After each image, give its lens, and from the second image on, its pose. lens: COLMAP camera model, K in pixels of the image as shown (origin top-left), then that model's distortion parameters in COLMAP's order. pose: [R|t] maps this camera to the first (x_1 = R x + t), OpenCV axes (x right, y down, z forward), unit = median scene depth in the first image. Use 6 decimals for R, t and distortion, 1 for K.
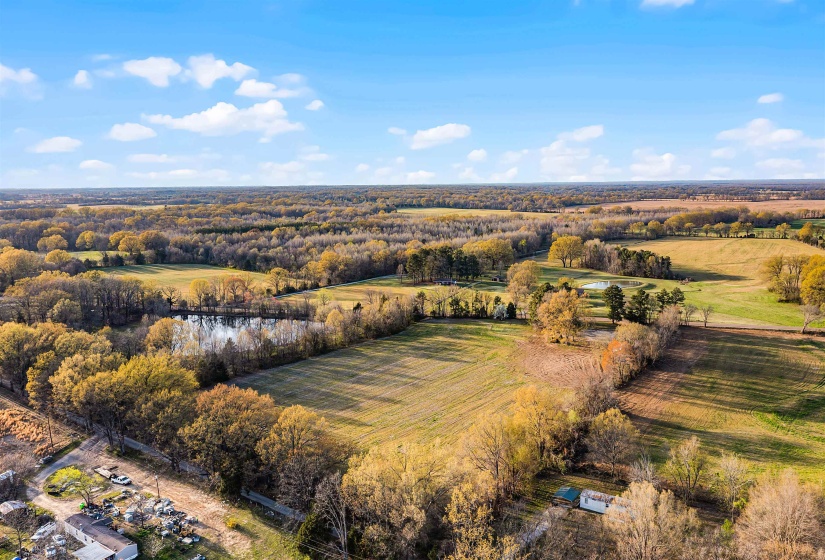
lens RADIAL K [[635.9, 0, 412.5], [0, 635.9, 280.0], [0, 0, 1]] dist [-0.001514, 0.000162]
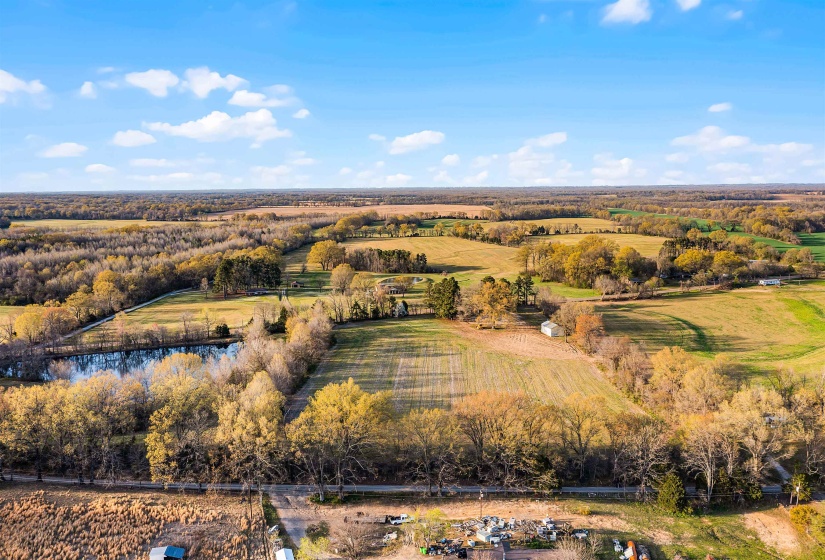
lens RADIAL K [[635.9, 0, 412.5], [0, 635.9, 280.0], [0, 0, 1]] dist [-0.001514, 0.000162]
pose [[0.811086, -0.081341, 0.579244, -0.283129], [0.088531, 0.995947, 0.015891, -0.009060], [-0.578189, 0.038392, 0.814999, 0.078830]]
